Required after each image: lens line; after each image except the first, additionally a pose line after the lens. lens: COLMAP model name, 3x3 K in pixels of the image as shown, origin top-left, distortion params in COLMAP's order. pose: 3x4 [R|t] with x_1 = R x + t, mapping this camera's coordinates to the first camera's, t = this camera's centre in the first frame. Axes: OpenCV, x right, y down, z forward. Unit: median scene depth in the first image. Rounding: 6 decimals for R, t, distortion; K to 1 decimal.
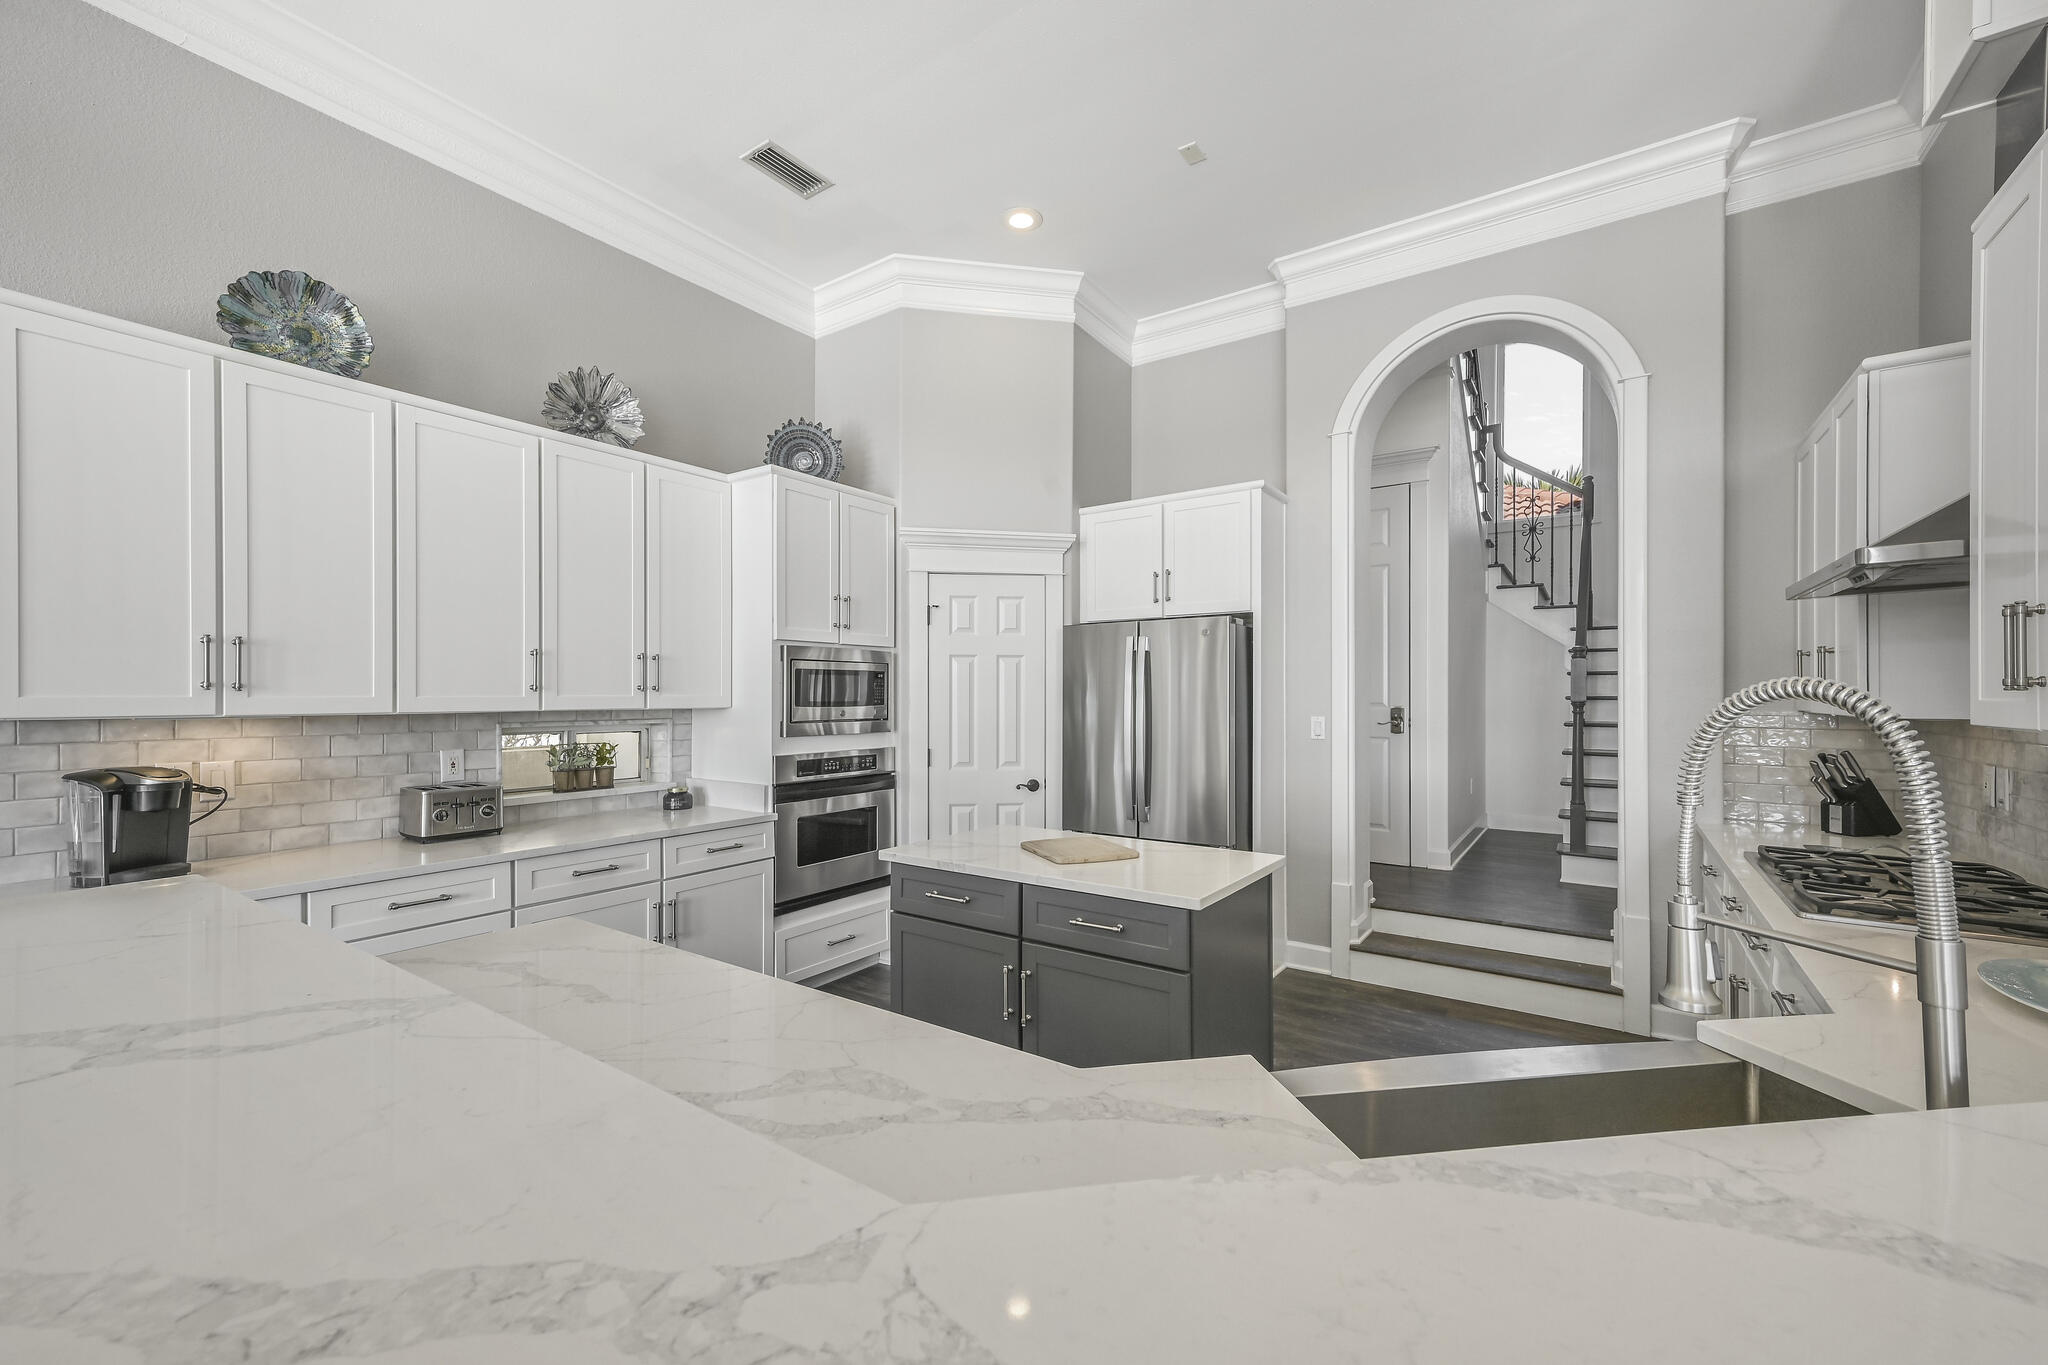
lens RADIAL K [[826.0, 0, 1049.1], [0, 826.0, 693.9], [0, 0, 1]] dist [0.015946, 0.000115]
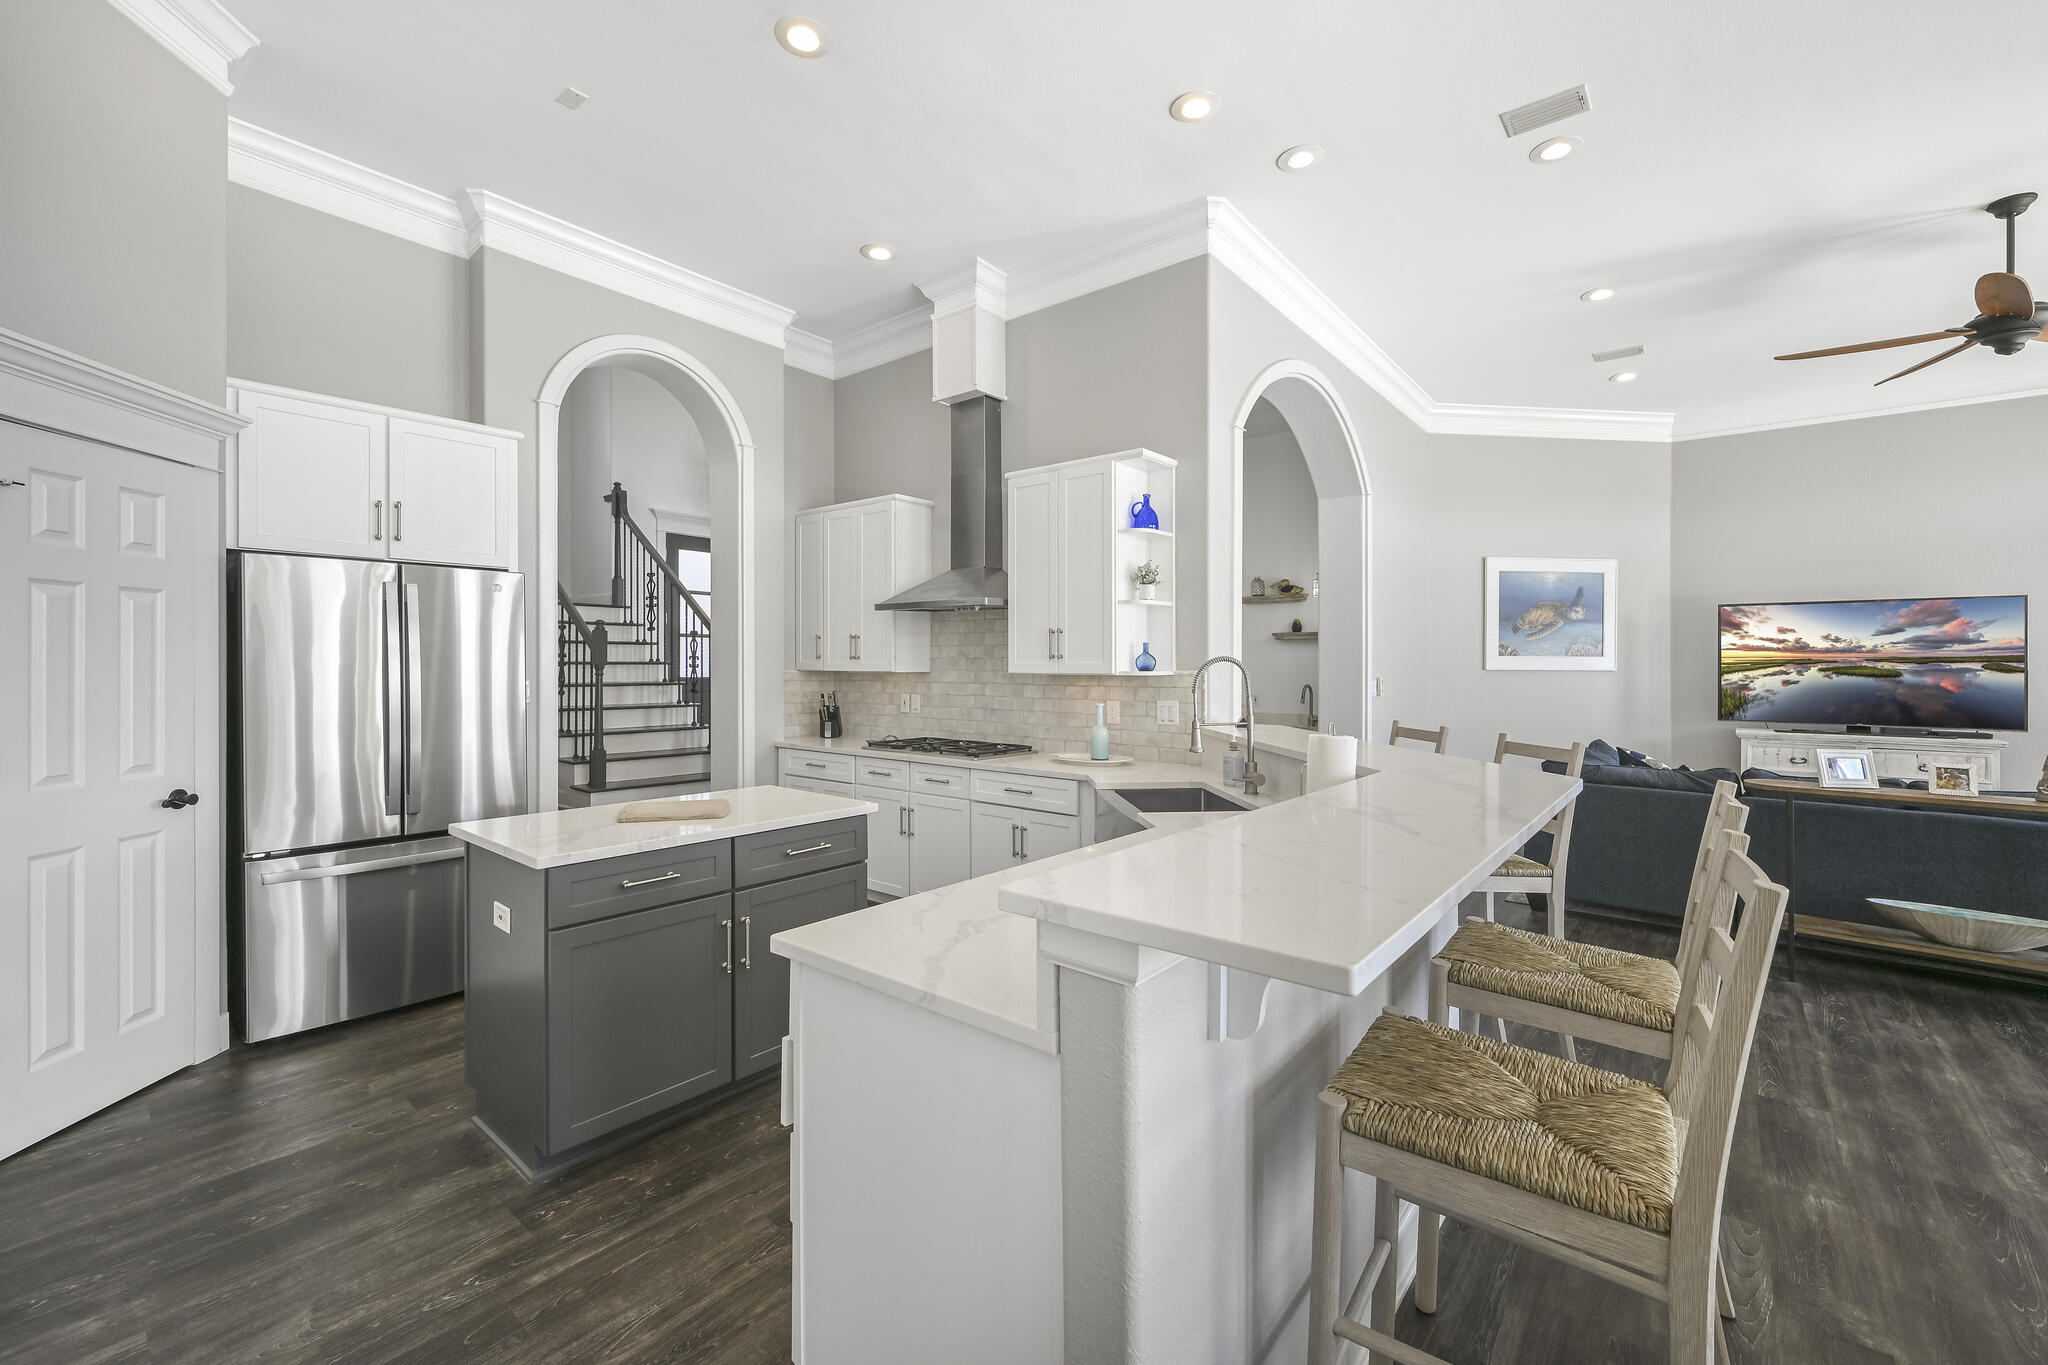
lens RADIAL K [[846.0, 0, 1012.6], [0, 846.0, 665.7], [0, 0, 1]] dist [0.005545, 0.000293]
pose [[0.090685, -0.000828, 0.995879, -0.730405], [-0.004959, 0.999987, 0.001283, 0.007002], [-0.995867, -0.005055, 0.090680, 0.382051]]
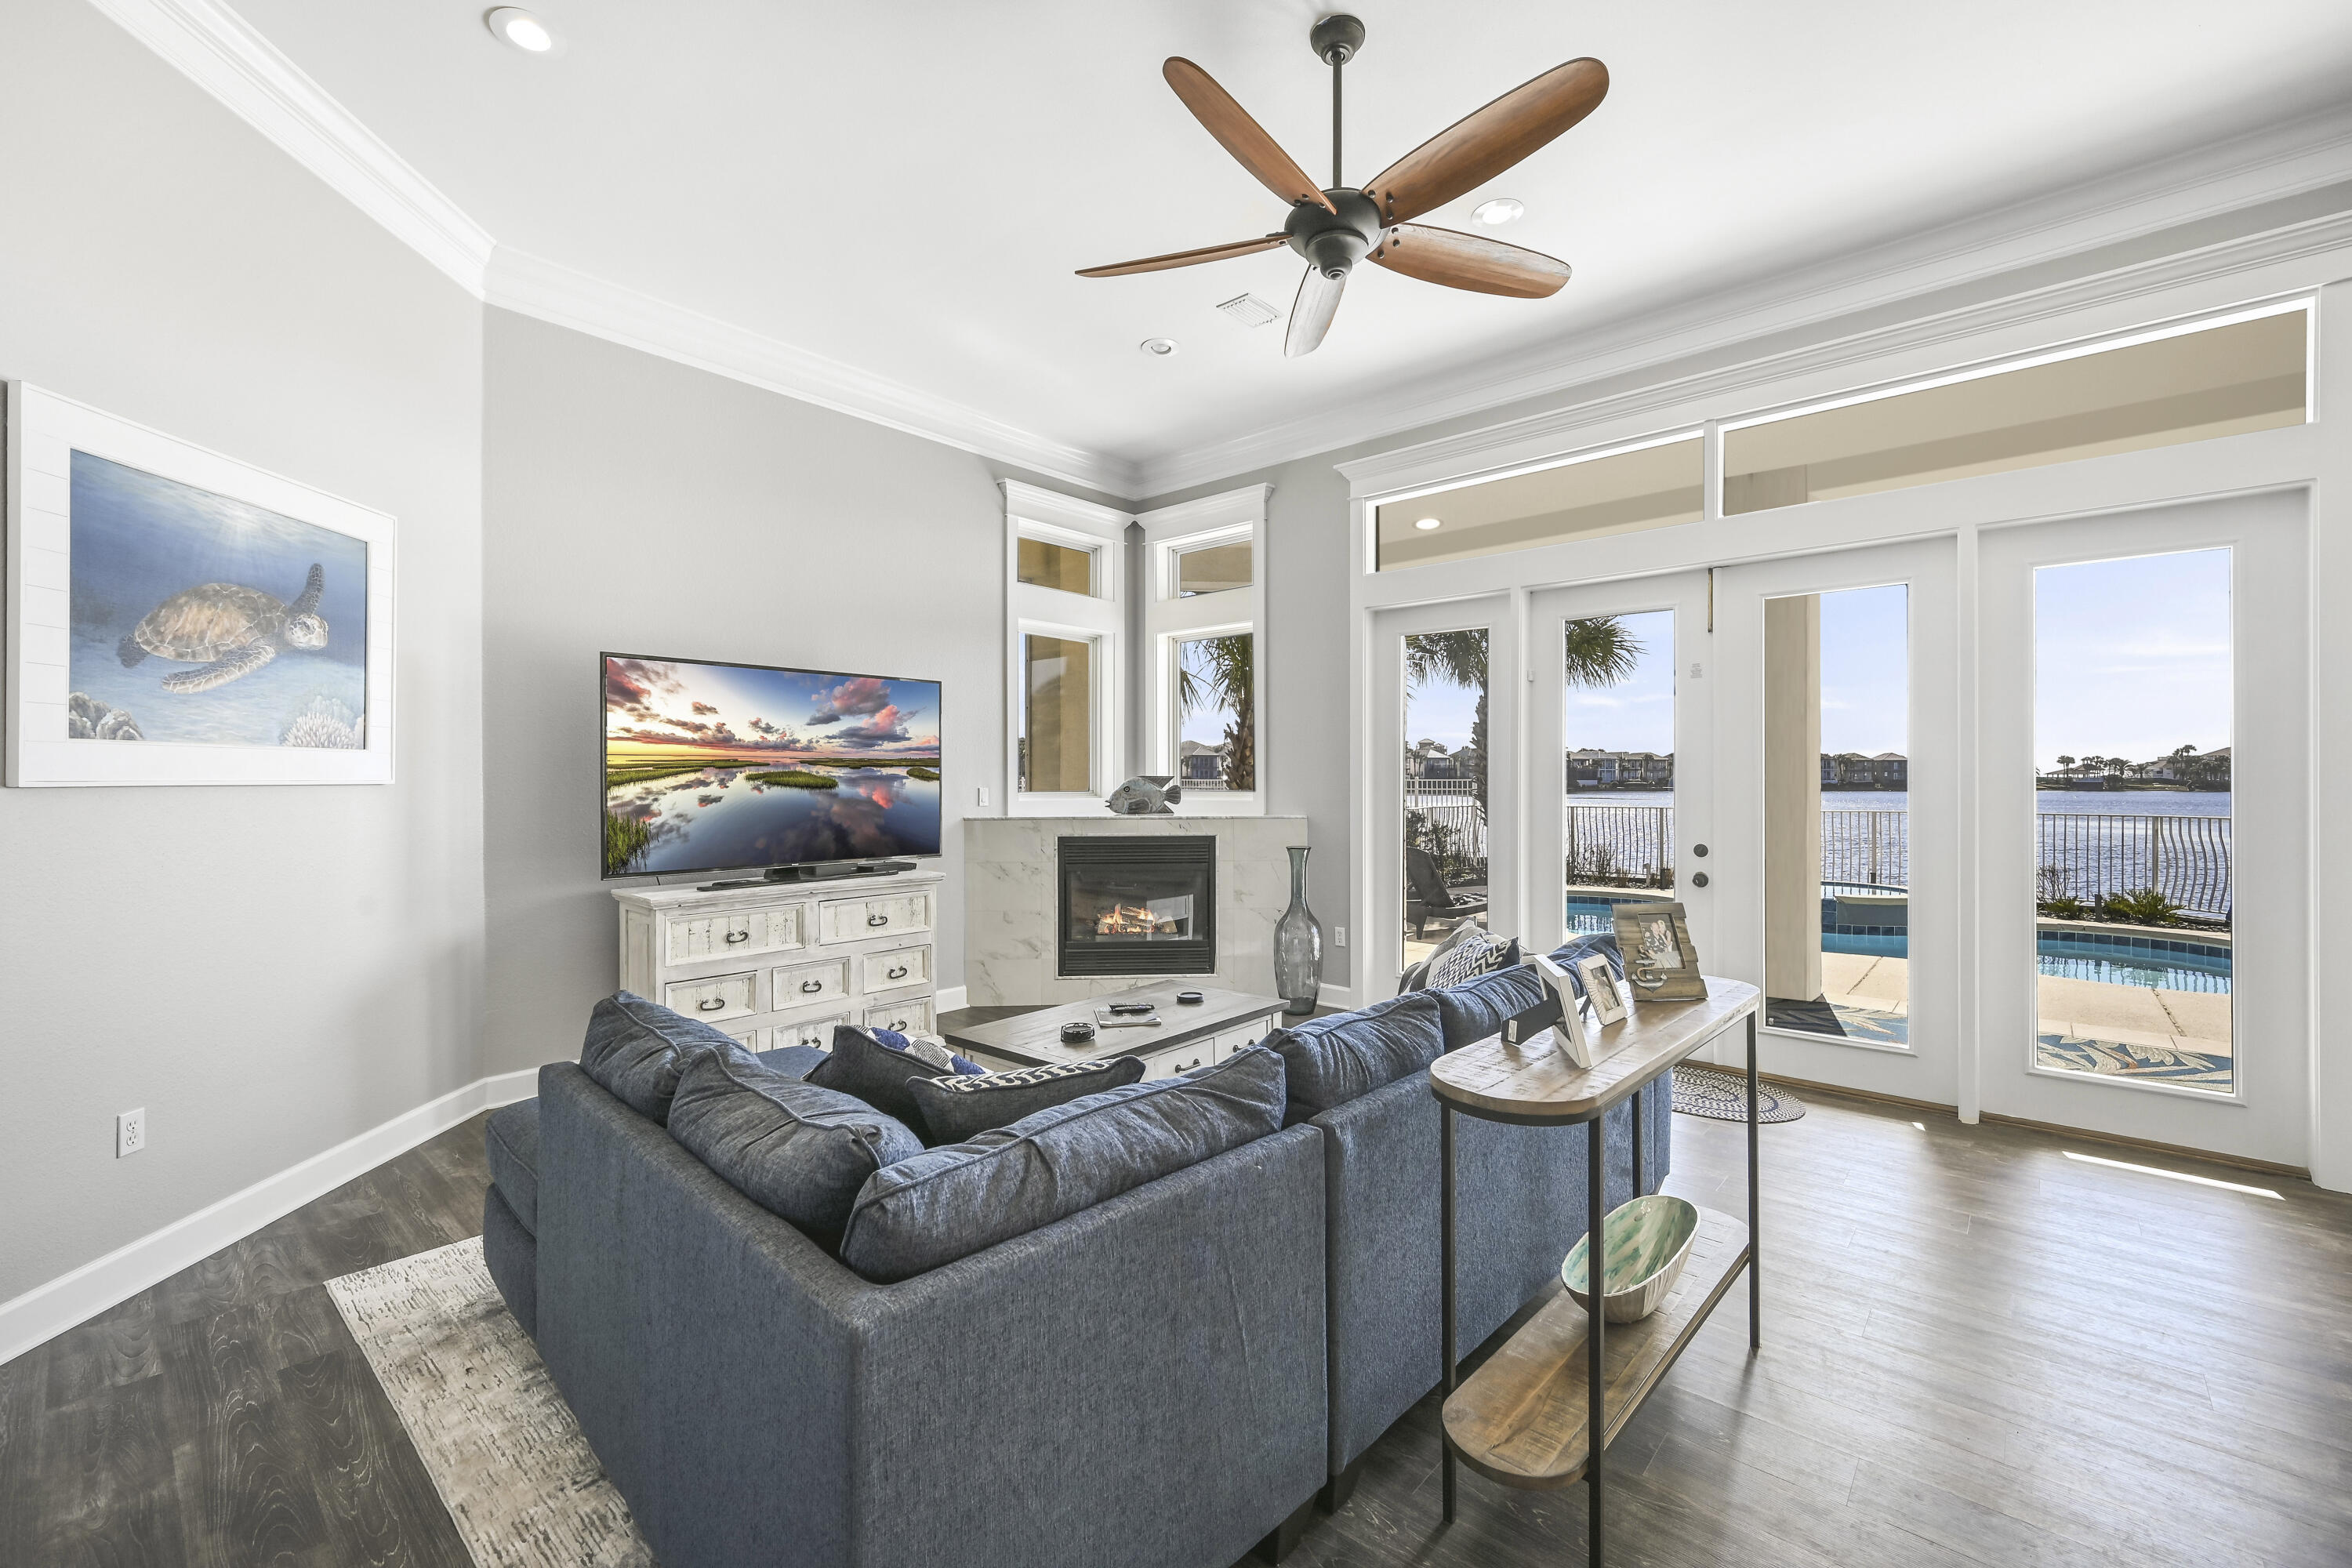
lens RADIAL K [[971.5, 0, 1197.7], [0, 971.5, 771.8], [0, 0, 1]] dist [0.005545, 0.000293]
pose [[-0.994037, -0.002784, 0.109012, 0.556769], [-0.003269, 0.999986, -0.004269, 0.004743], [-0.108998, -0.004600, -0.994031, -0.006330]]
